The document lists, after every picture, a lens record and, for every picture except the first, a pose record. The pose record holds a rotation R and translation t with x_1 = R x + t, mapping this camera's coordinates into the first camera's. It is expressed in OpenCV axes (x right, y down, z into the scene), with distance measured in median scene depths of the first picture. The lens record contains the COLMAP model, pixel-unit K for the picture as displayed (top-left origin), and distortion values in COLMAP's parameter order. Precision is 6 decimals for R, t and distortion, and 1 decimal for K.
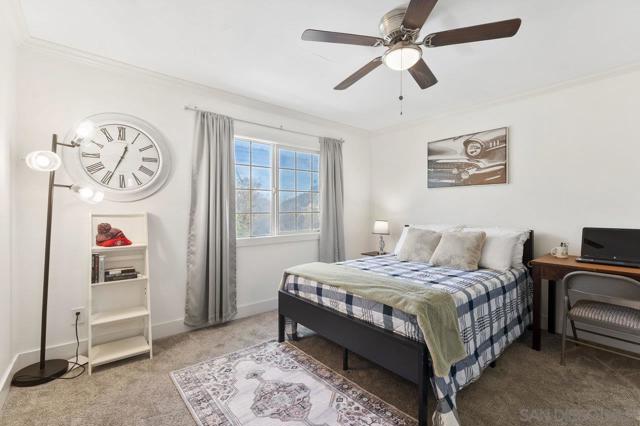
lens RADIAL K [[260.9, 0, 320.0], [0, 260.9, 217.3], [0, 0, 1]] dist [0.000681, -0.000410]
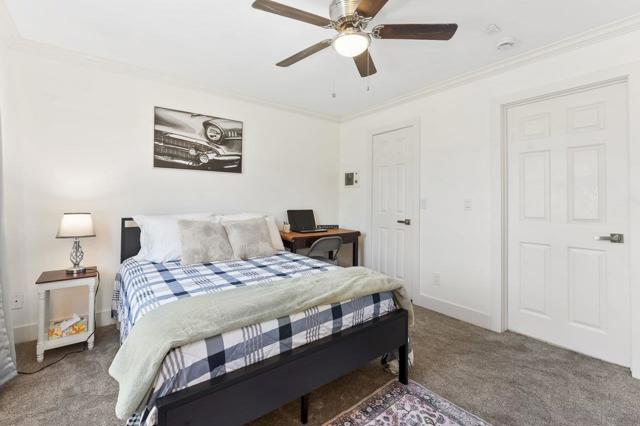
lens RADIAL K [[268.6, 0, 329.4], [0, 268.6, 202.1], [0, 0, 1]] dist [0.003303, 0.000153]
pose [[0.101891, -0.008403, 0.994760, -0.459980], [0.015622, 0.999855, 0.006846, -0.012189], [-0.994673, 0.014843, 0.102008, 0.631609]]
